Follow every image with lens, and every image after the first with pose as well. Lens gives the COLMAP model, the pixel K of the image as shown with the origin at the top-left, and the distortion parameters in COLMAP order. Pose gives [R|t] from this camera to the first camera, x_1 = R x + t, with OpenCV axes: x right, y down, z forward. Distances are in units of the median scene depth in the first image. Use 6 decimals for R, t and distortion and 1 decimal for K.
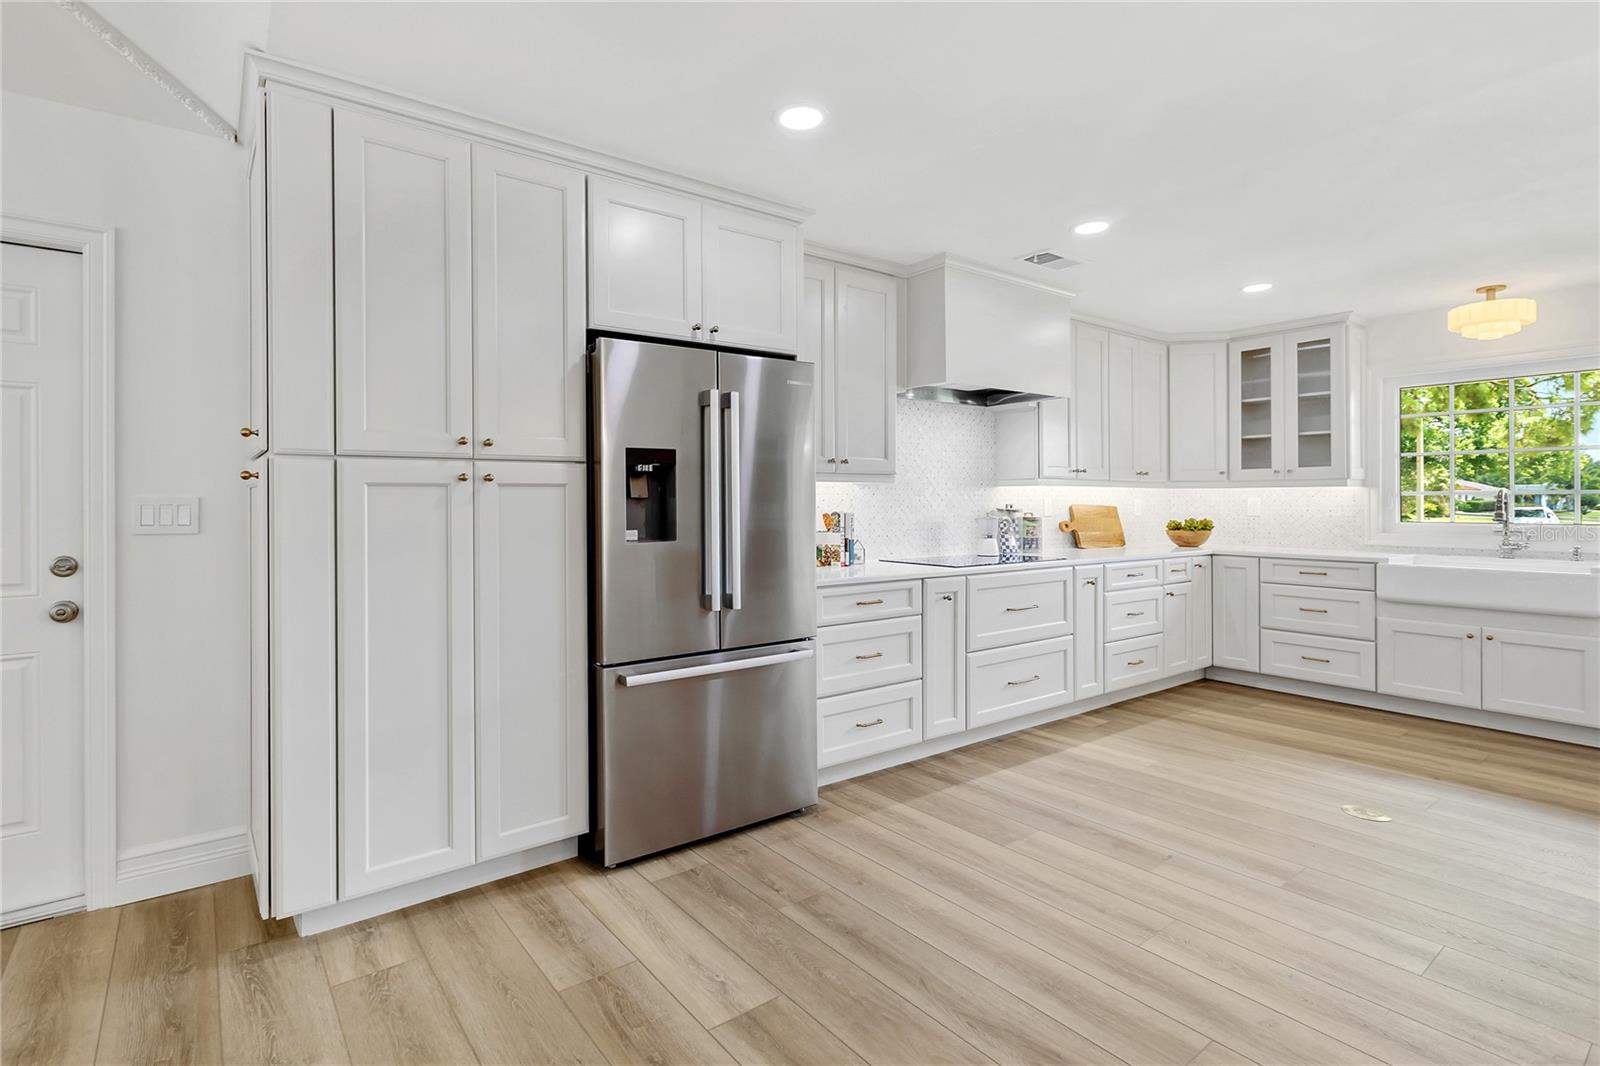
lens RADIAL K [[763.5, 0, 757.3], [0, 763.5, 502.5], [0, 0, 1]] dist [-0.002398, -0.000549]
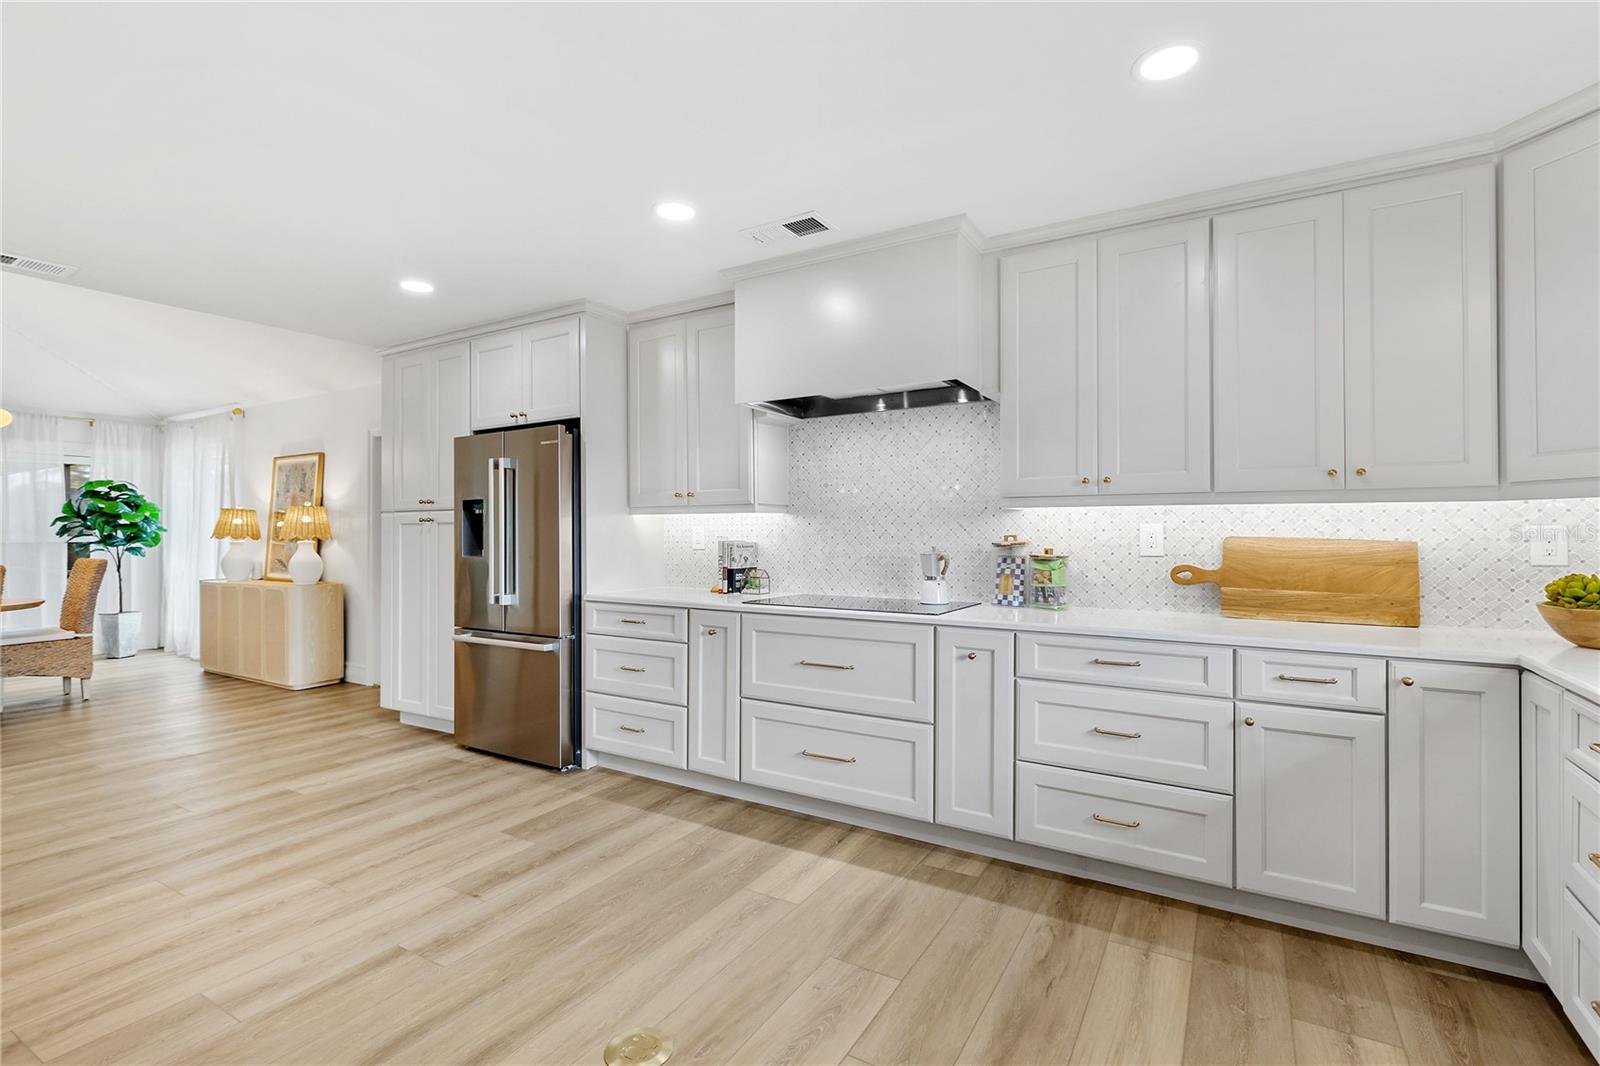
lens RADIAL K [[737.6, 0, 802.8], [0, 737.6, 528.9], [0, 0, 1]] dist [-0.000169, -0.000338]
pose [[0.397972, -0.004053, -0.917389, 1.206878], [-0.001160, 0.999987, -0.004921, -0.000935], [0.917397, 0.003023, 0.397962, 0.771359]]
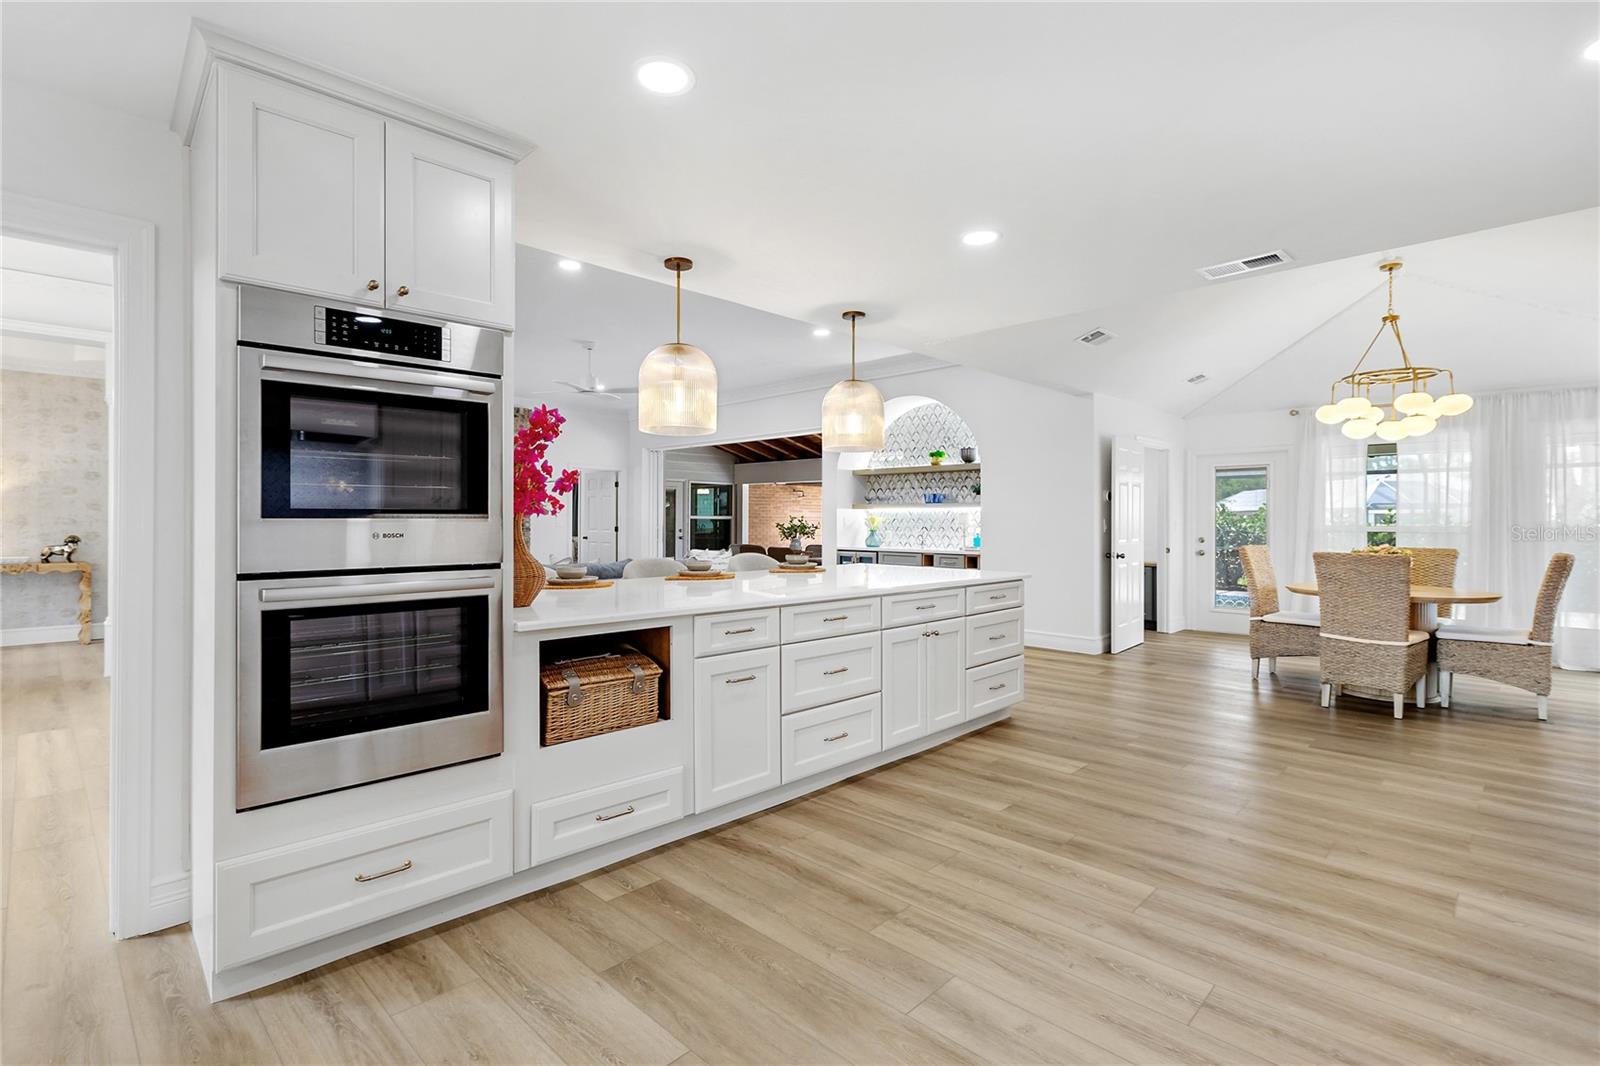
lens RADIAL K [[748.8, 0, 777.2], [0, 748.8, 526.6], [0, 0, 1]] dist [-0.000050, -0.000052]
pose [[-0.987883, -0.002082, -0.155183, 0.728235], [-0.003793, 0.999935, 0.010731, -0.001899], [0.155151, 0.011190, -0.987827, 1.124783]]
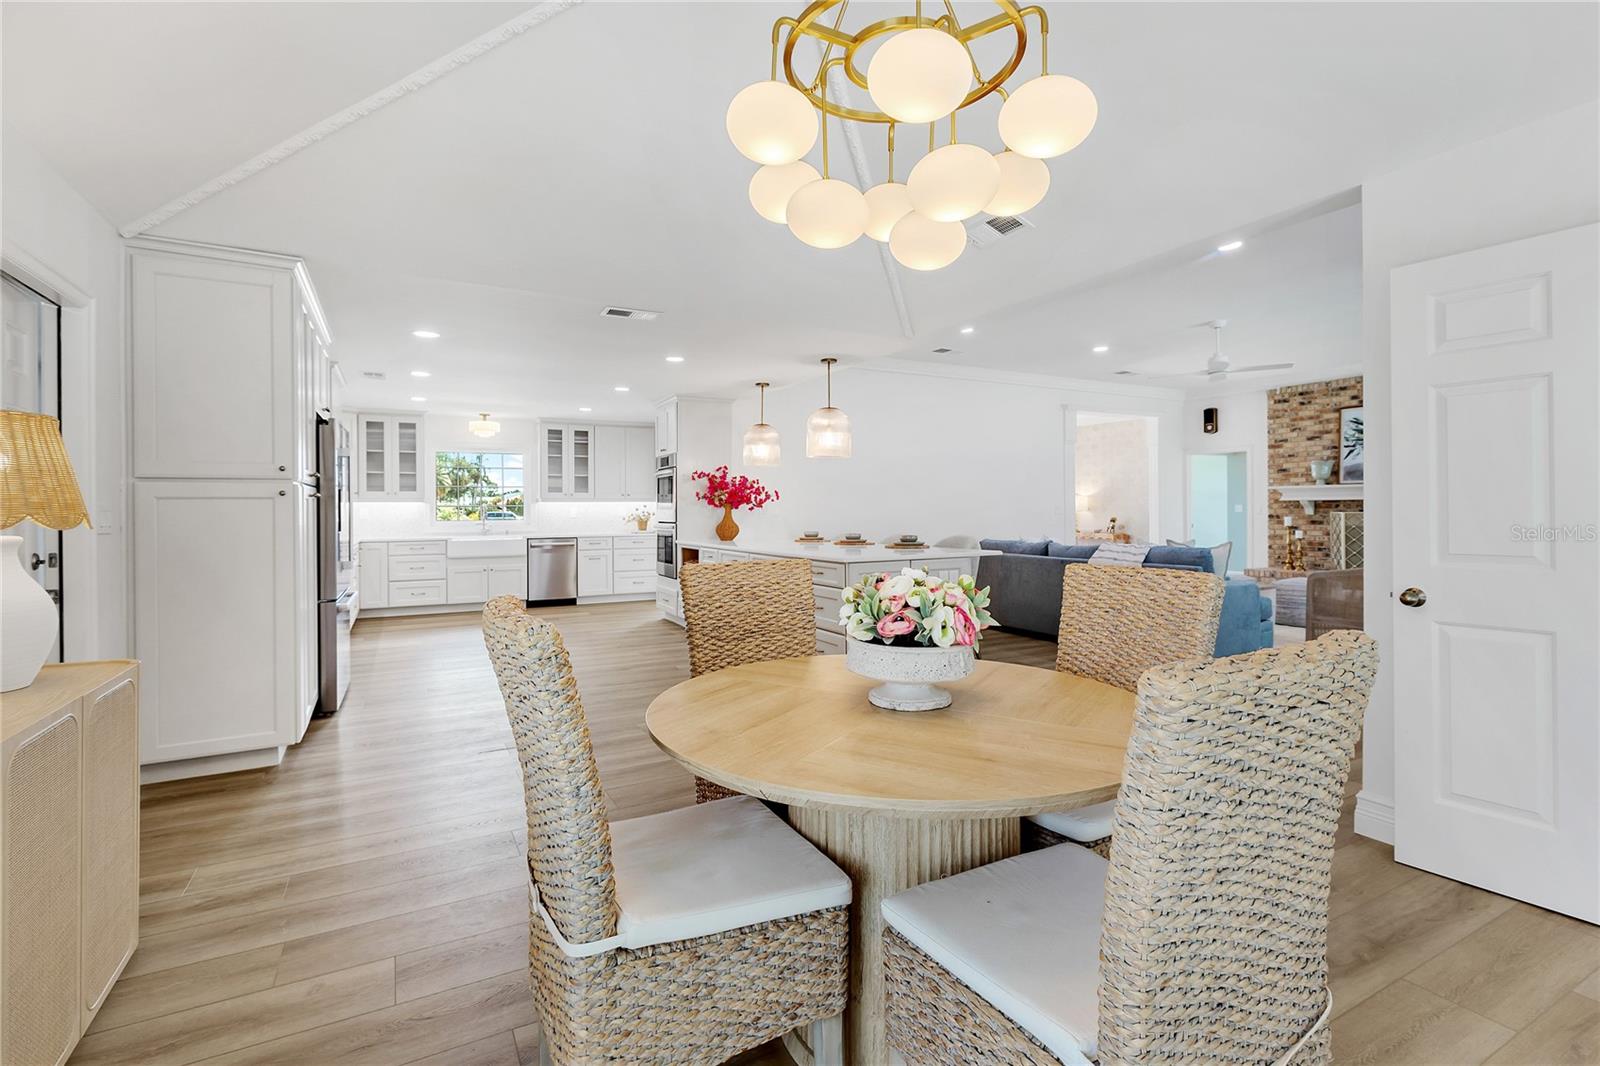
lens RADIAL K [[741.4, 0, 786.0], [0, 741.4, 513.6], [0, 0, 1]] dist [-0.001717, -0.001075]
pose [[0.145087, -0.004593, 0.989408, -1.312020], [0.006225, 0.999974, 0.003729, 0.007647], [-0.989399, 0.005618, 0.145112, -0.237767]]
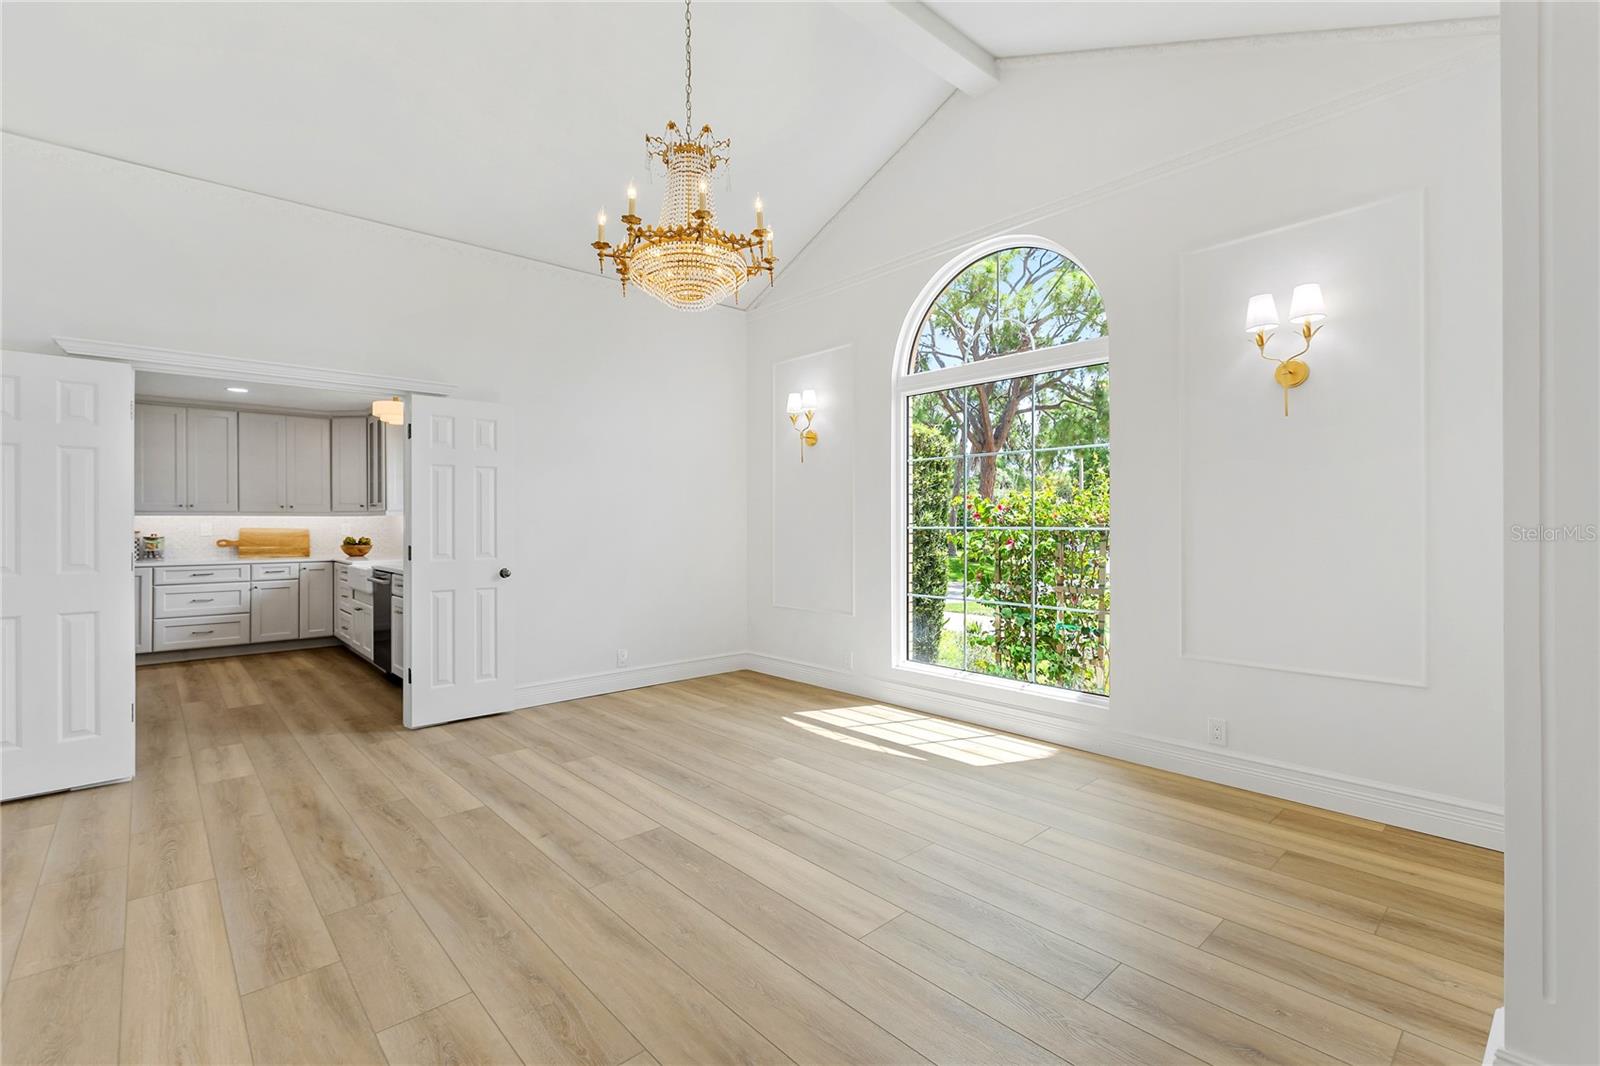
lens RADIAL K [[712.9, 0, 793.7], [0, 712.9, 538.1], [0, 0, 1]] dist [0.020715, -0.000185]
pose [[0.994753, -0.007404, 0.102035, 2.052697], [0.005716, 0.999842, 0.016829, 0.006618], [-0.102144, -0.016158, 0.994638, -0.762730]]
